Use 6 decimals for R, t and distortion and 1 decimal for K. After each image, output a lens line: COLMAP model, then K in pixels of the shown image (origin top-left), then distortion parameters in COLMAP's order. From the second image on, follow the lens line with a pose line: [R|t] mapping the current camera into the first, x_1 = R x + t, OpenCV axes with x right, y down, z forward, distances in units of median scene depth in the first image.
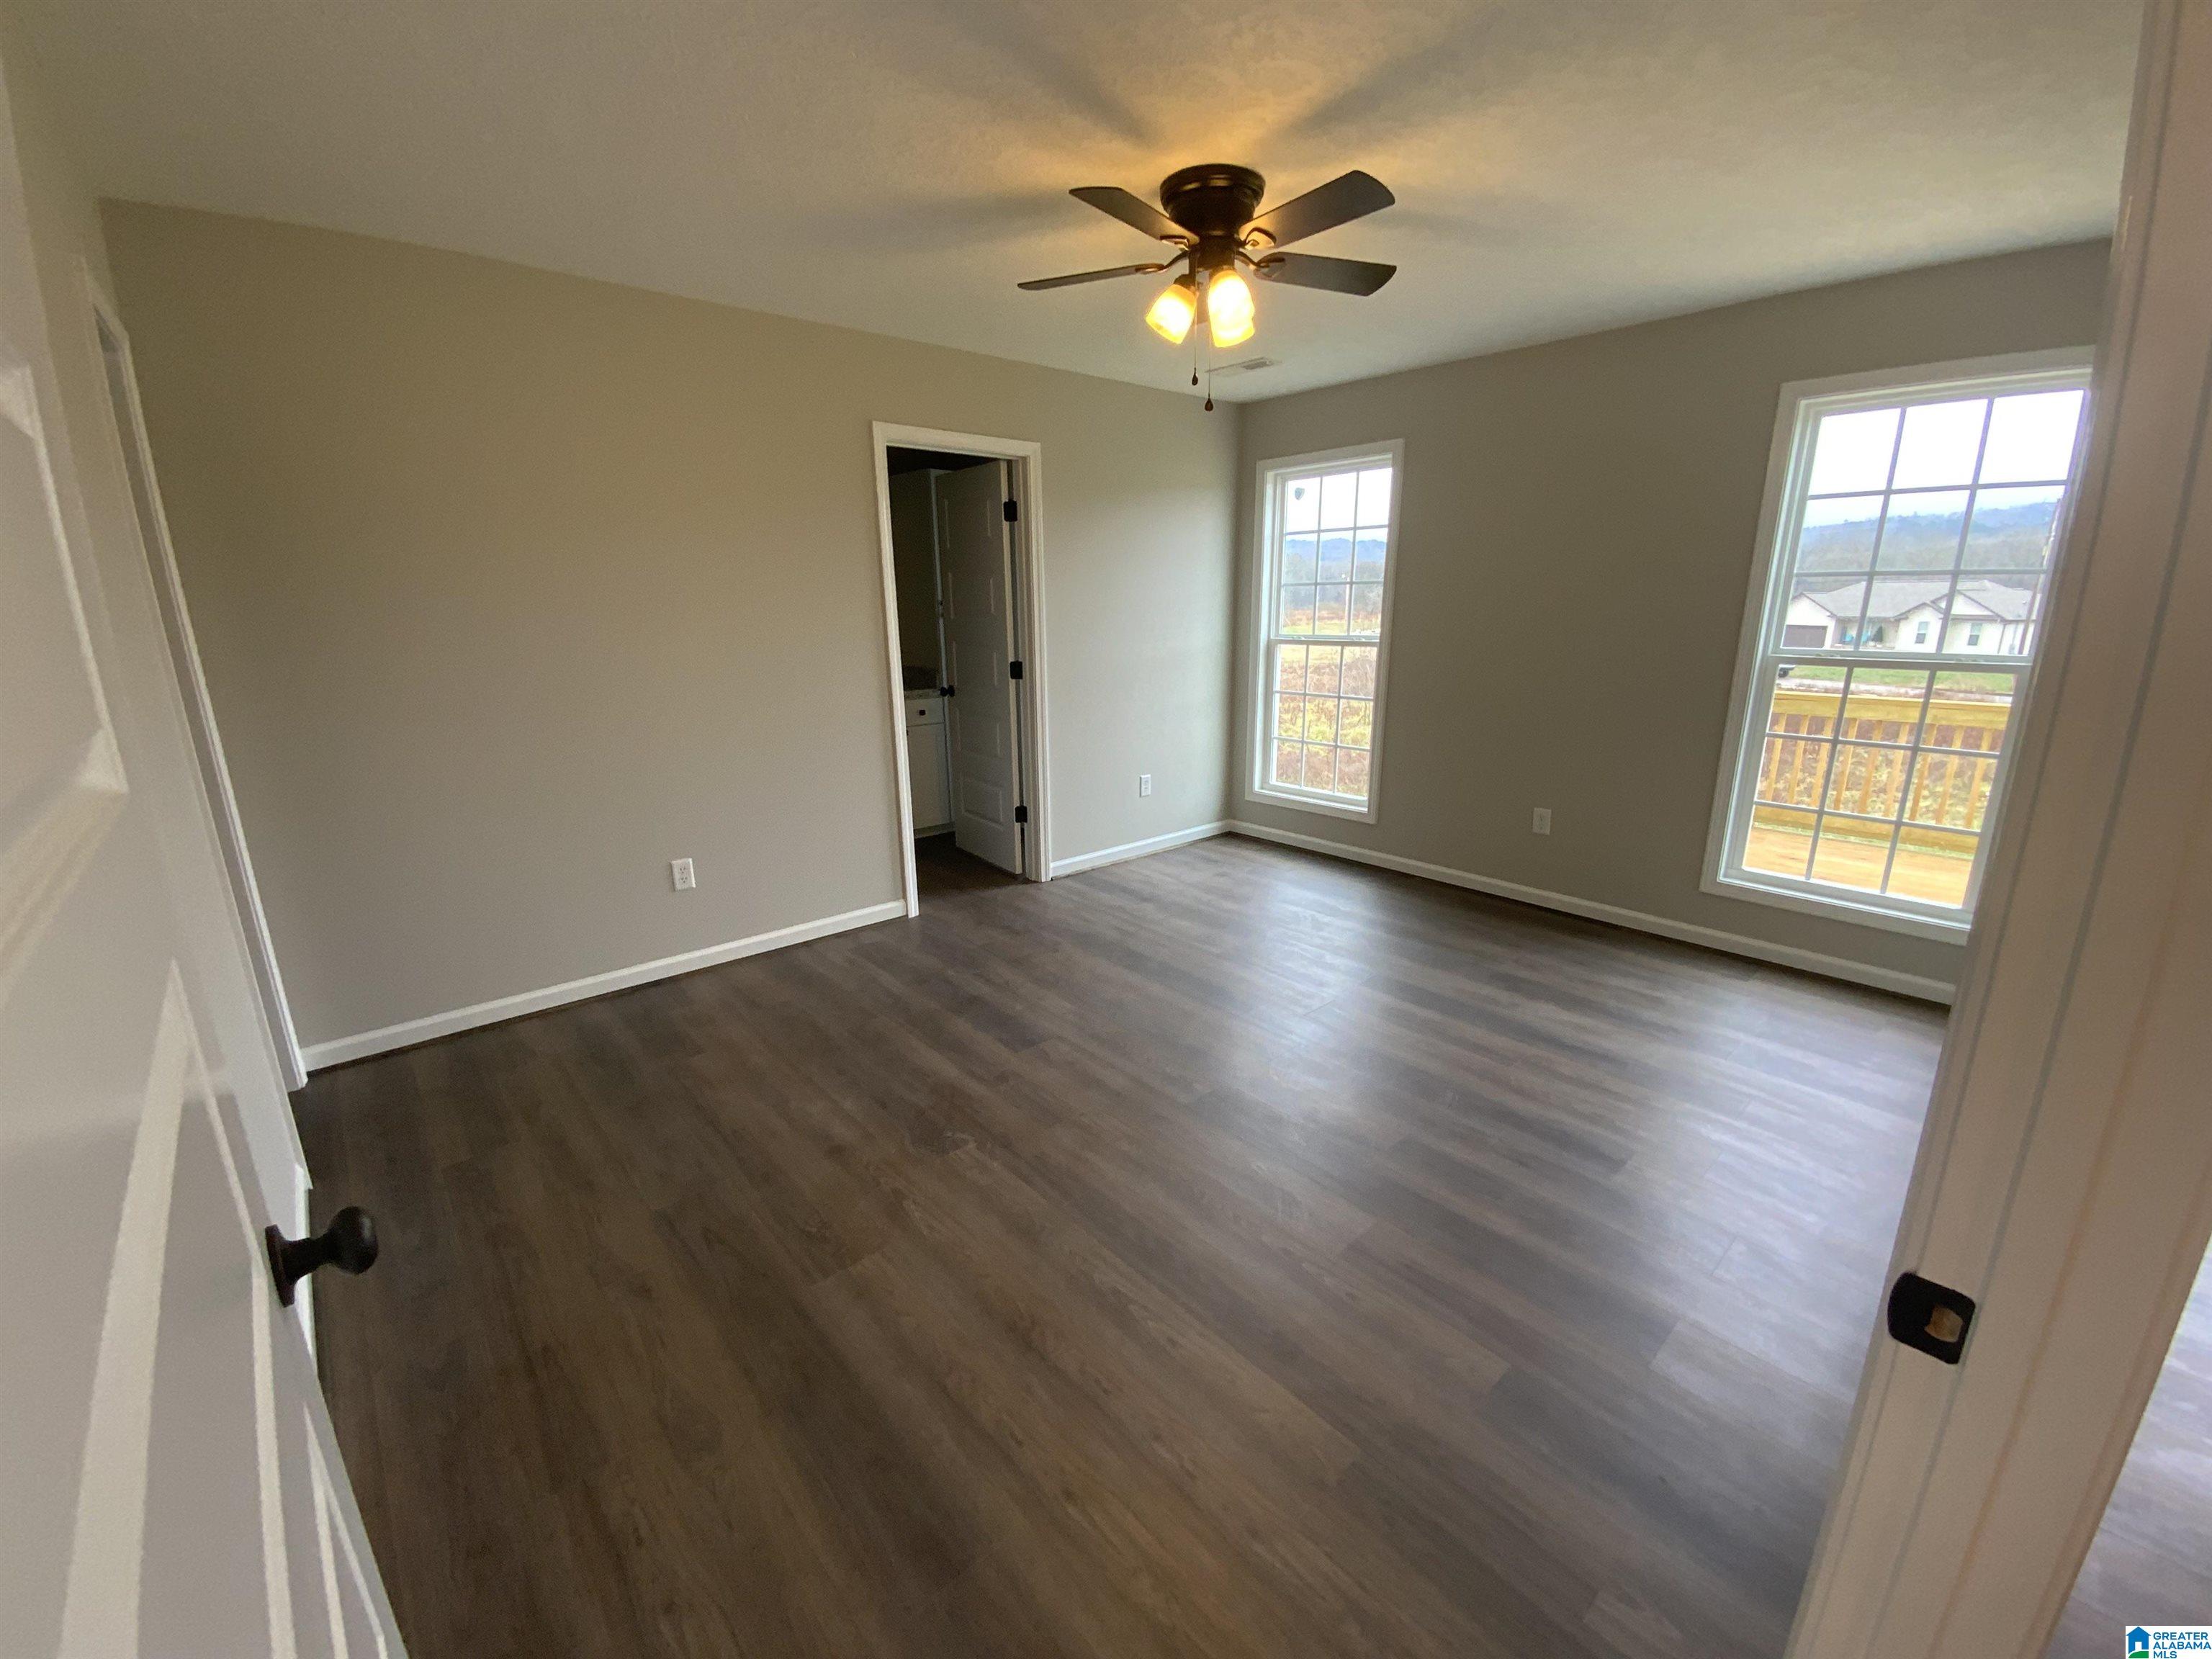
lens RADIAL K [[891.5, 0, 1106.0], [0, 891.5, 829.5], [0, 0, 1]] dist [0.020795, -0.012120]
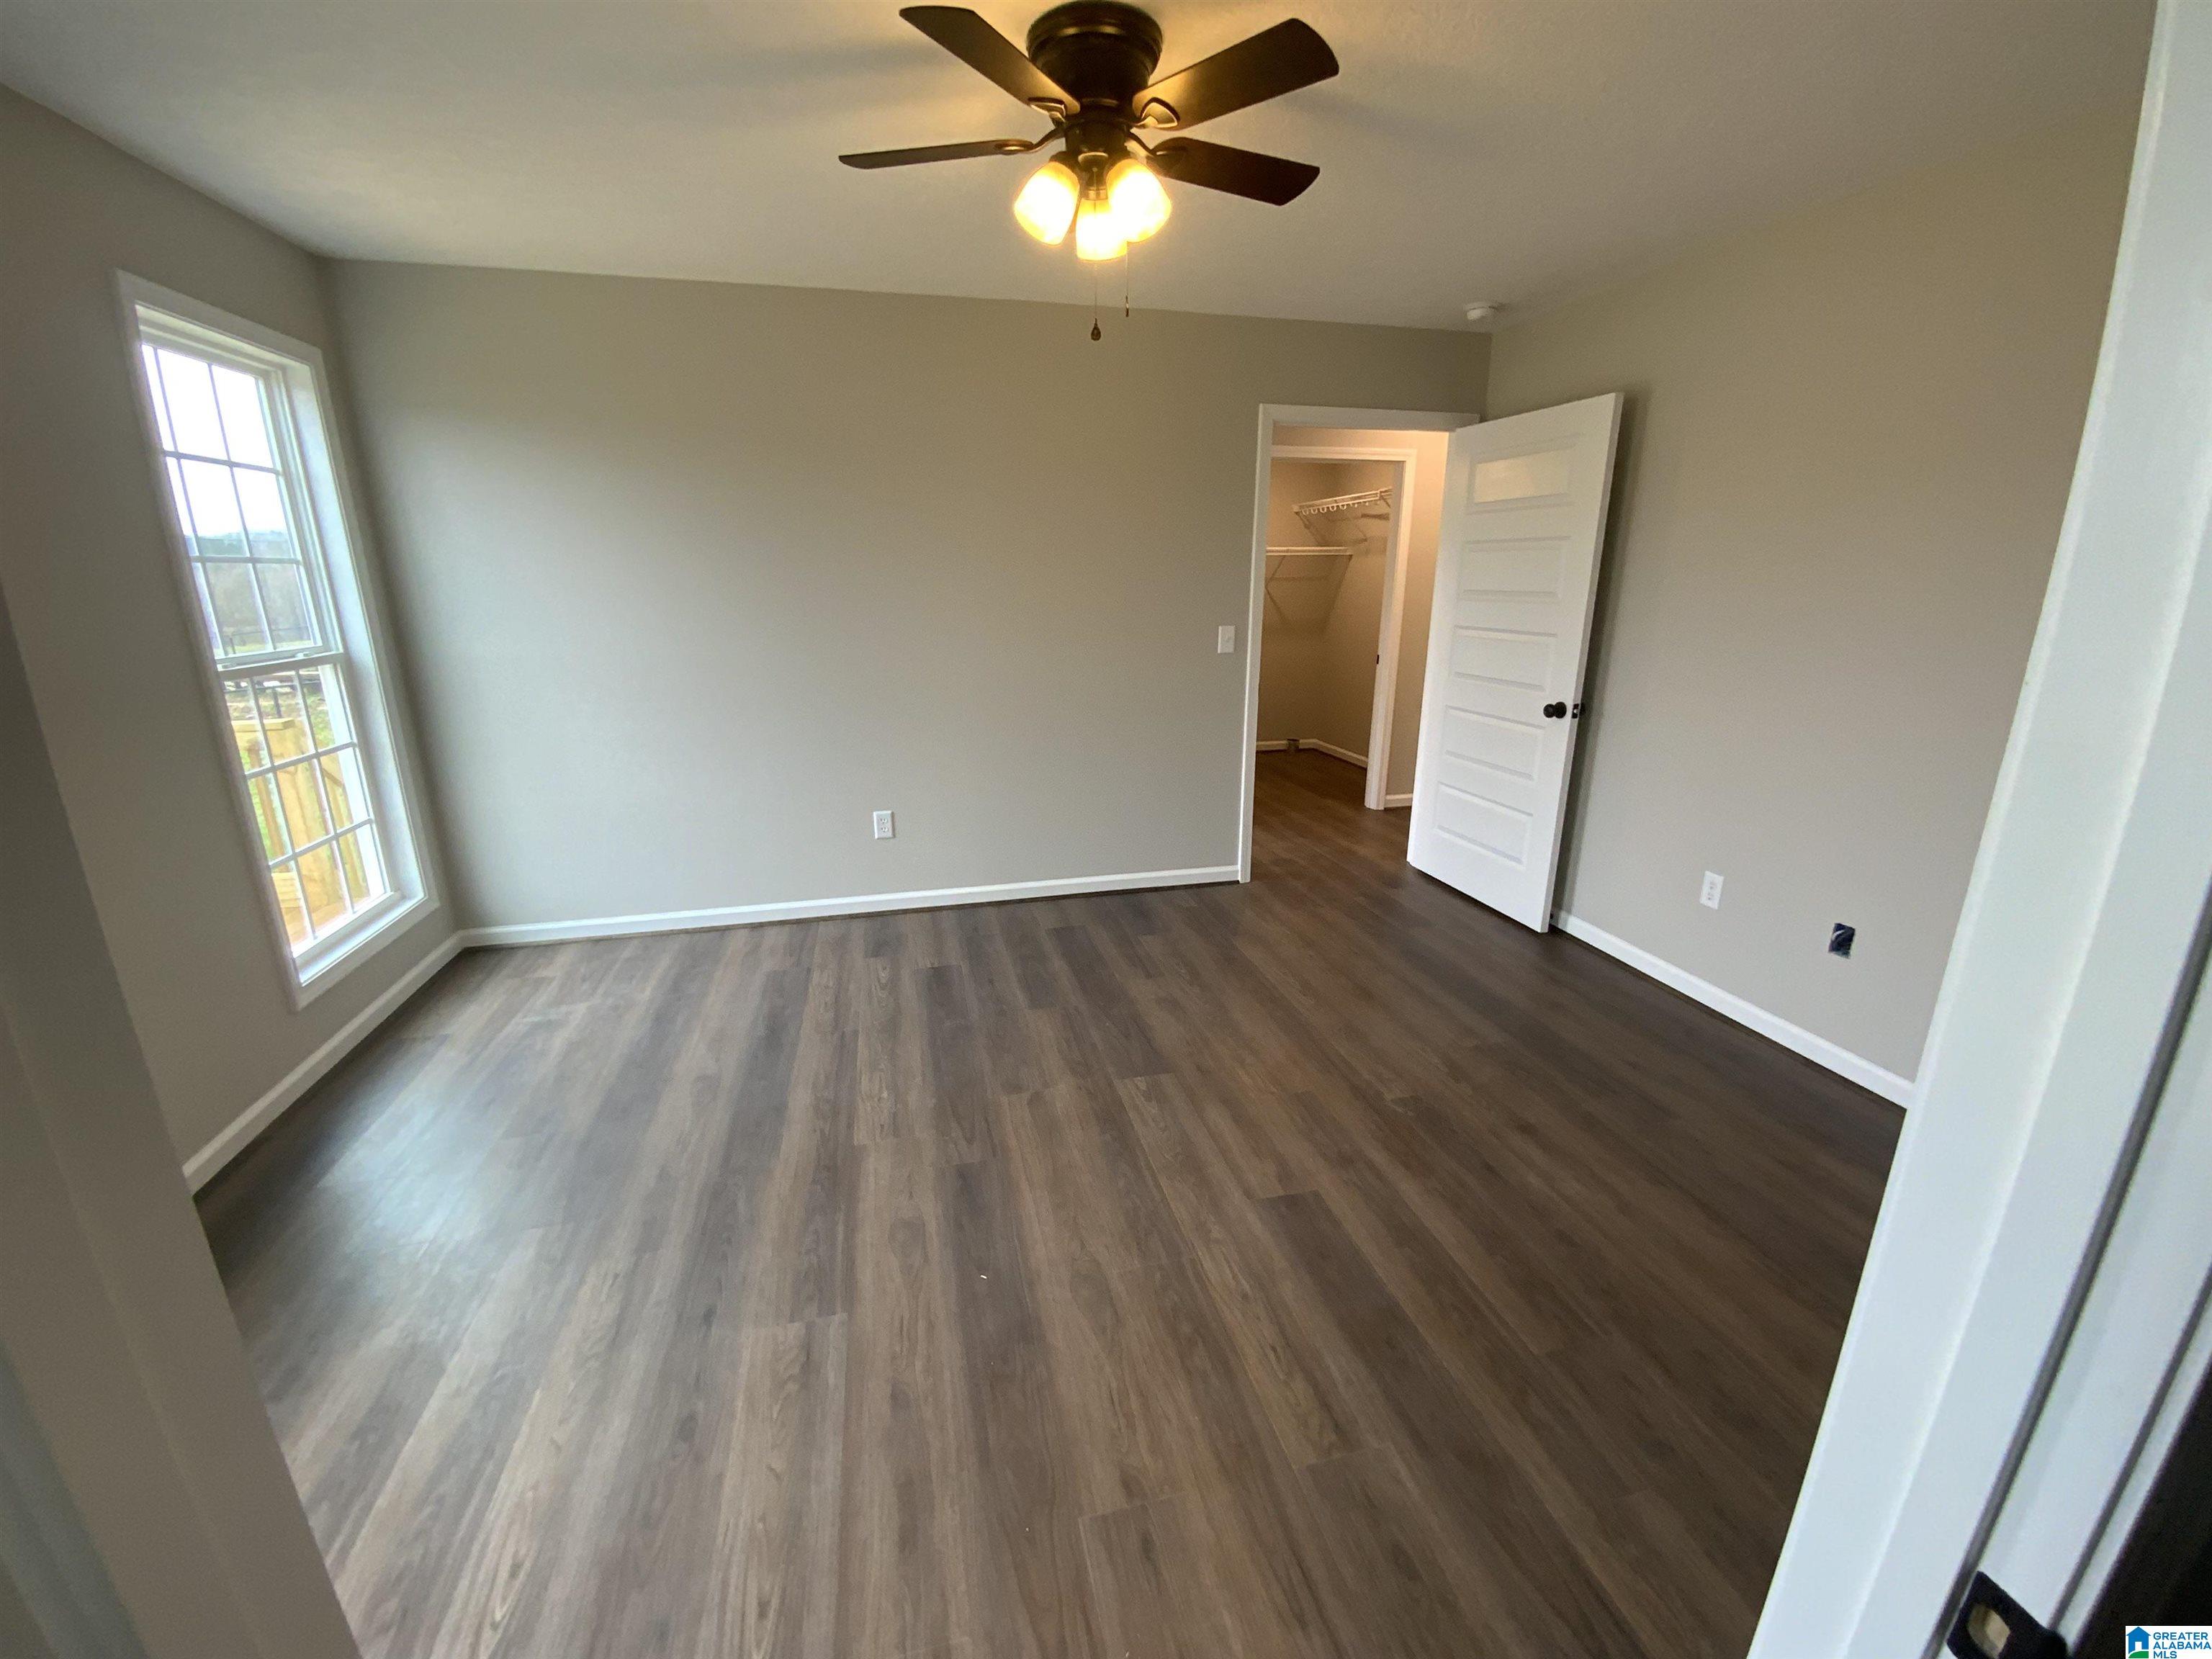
lens RADIAL K [[889.3, 0, 1106.0], [0, 889.3, 829.5], [0, 0, 1]] dist [0.023957, -0.020656]
pose [[-0.884965, -0.119355, 0.450101, -0.286681], [0.125348, 0.869855, 0.477116, -0.459363], [-0.448469, 0.478650, -0.754831, 1.756068]]
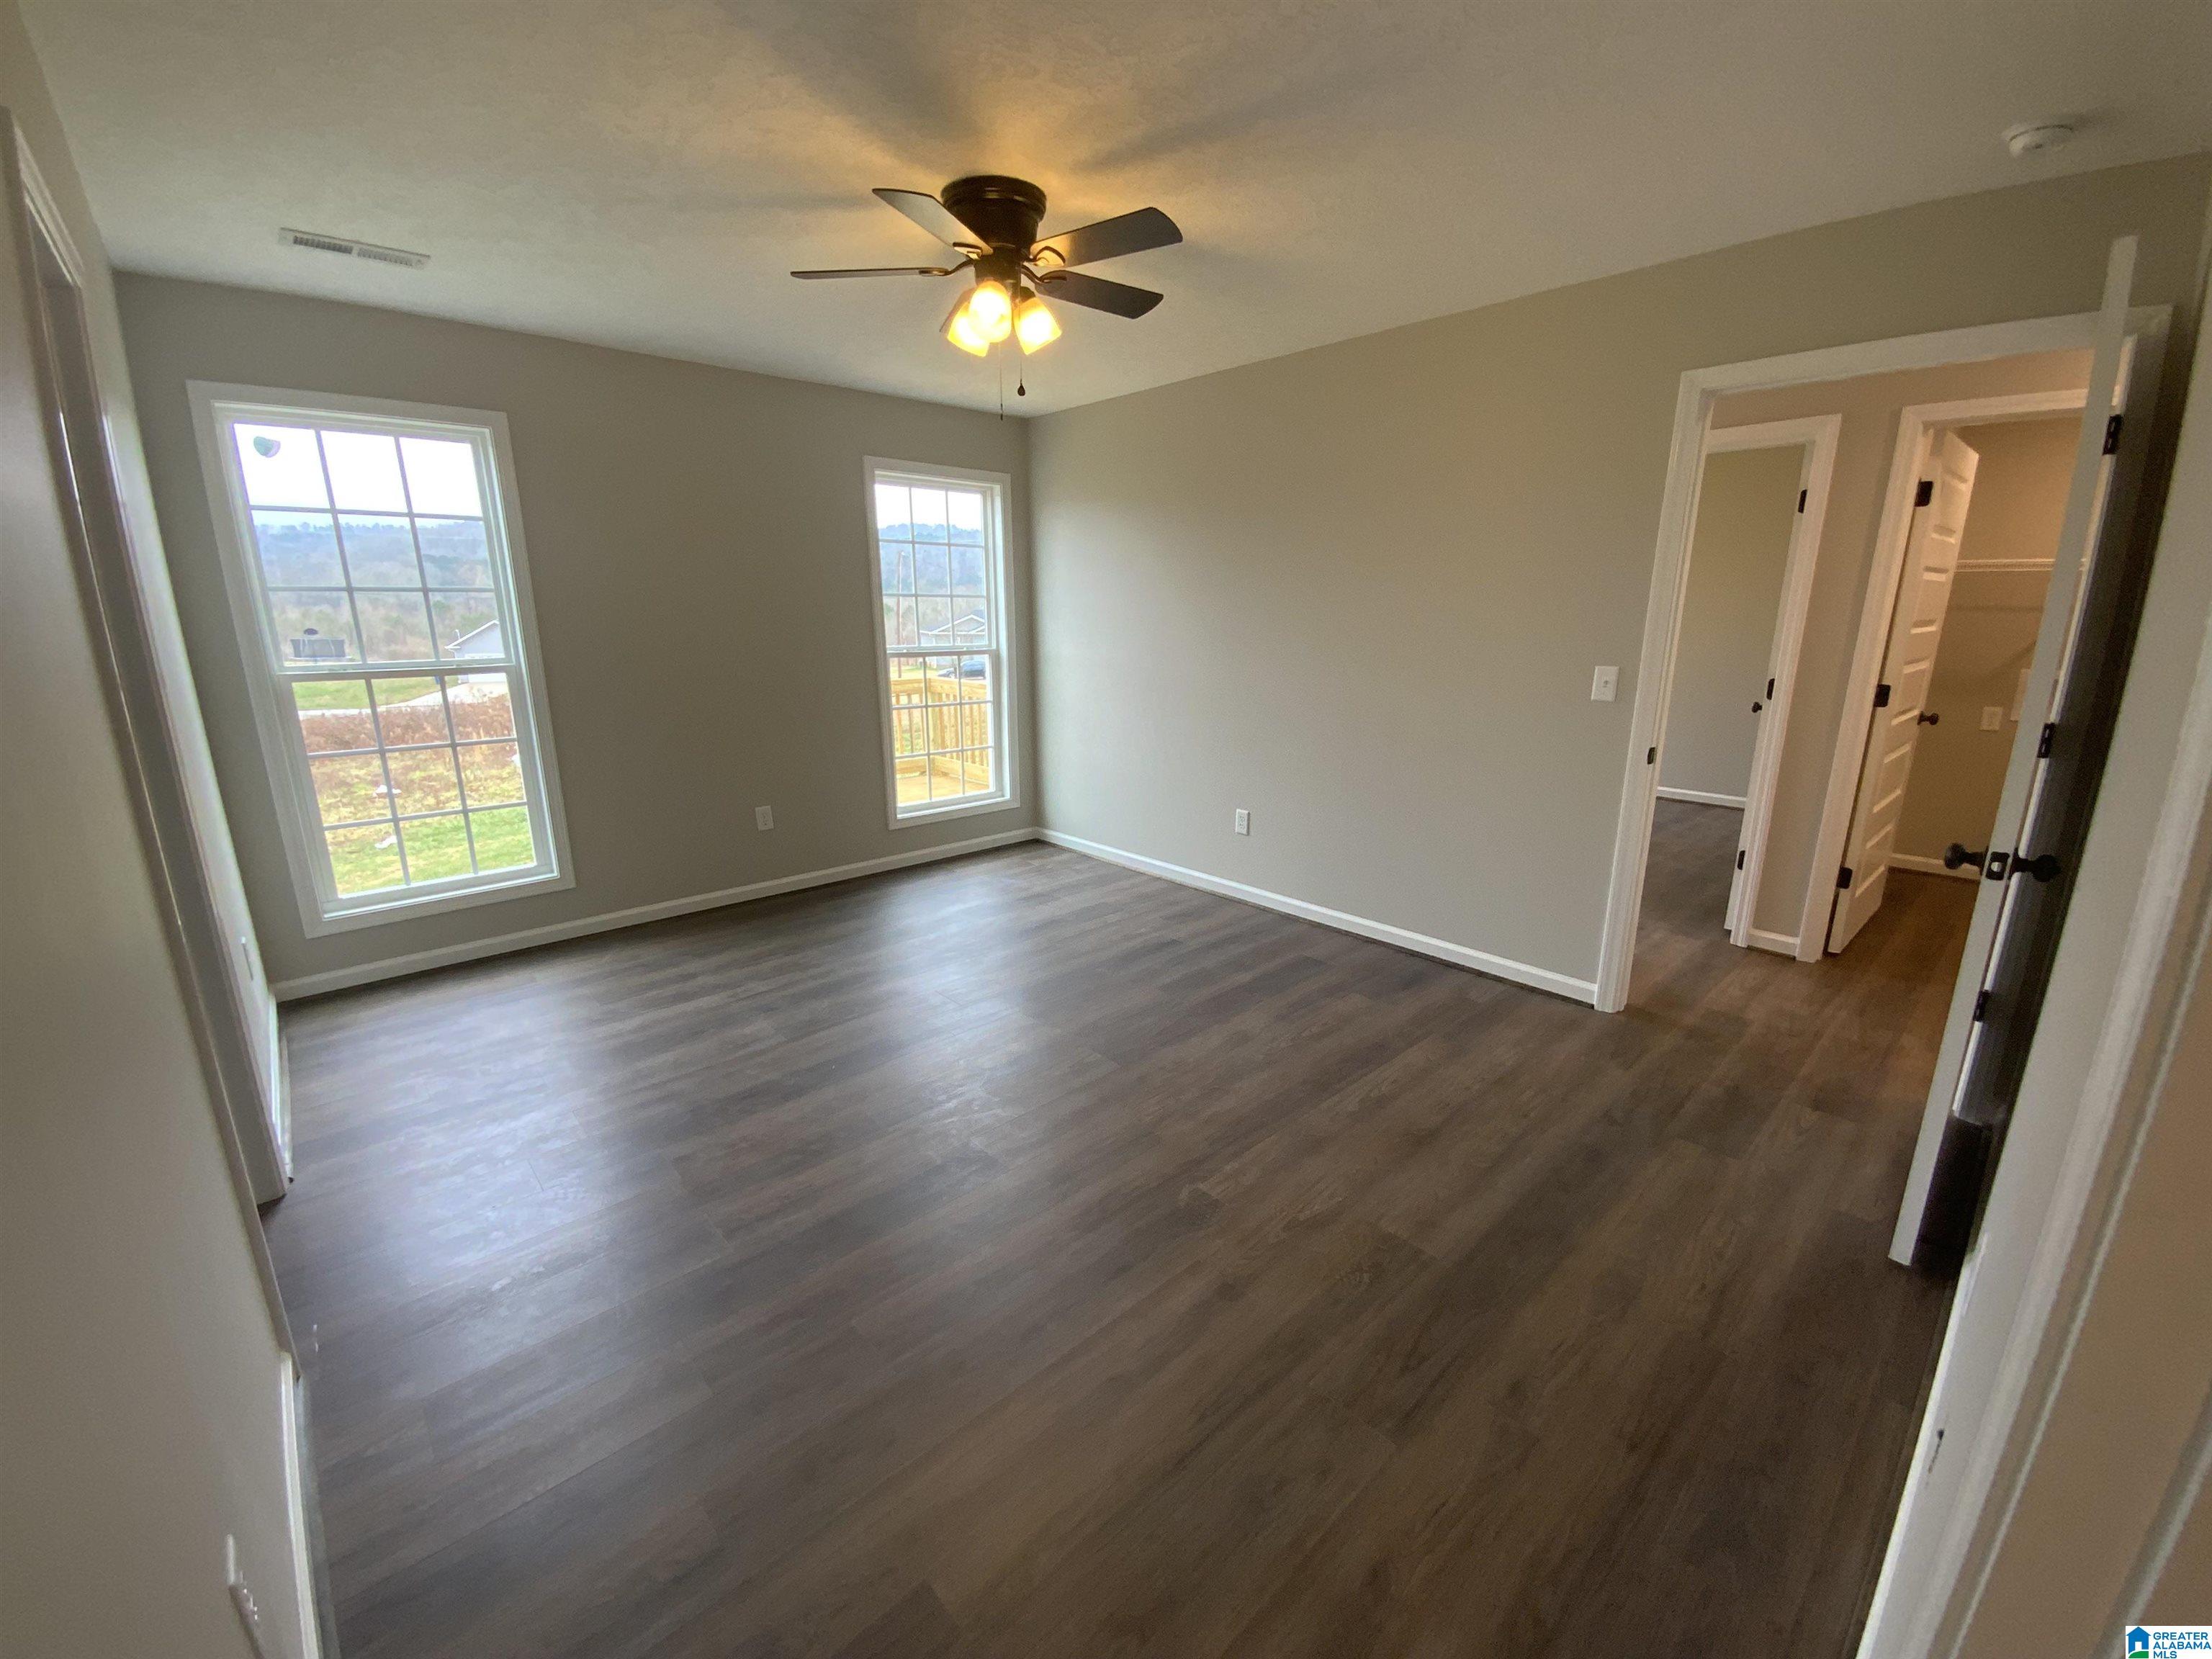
lens RADIAL K [[889.3, 0, 1106.0], [0, 889.3, 829.5], [0, 0, 1]] dist [0.023957, -0.020656]
pose [[-0.016201, -0.234965, 0.971869, -0.949444], [0.254508, 0.939012, 0.231263, -0.233945], [-0.966935, 0.251095, 0.044587, 0.937207]]
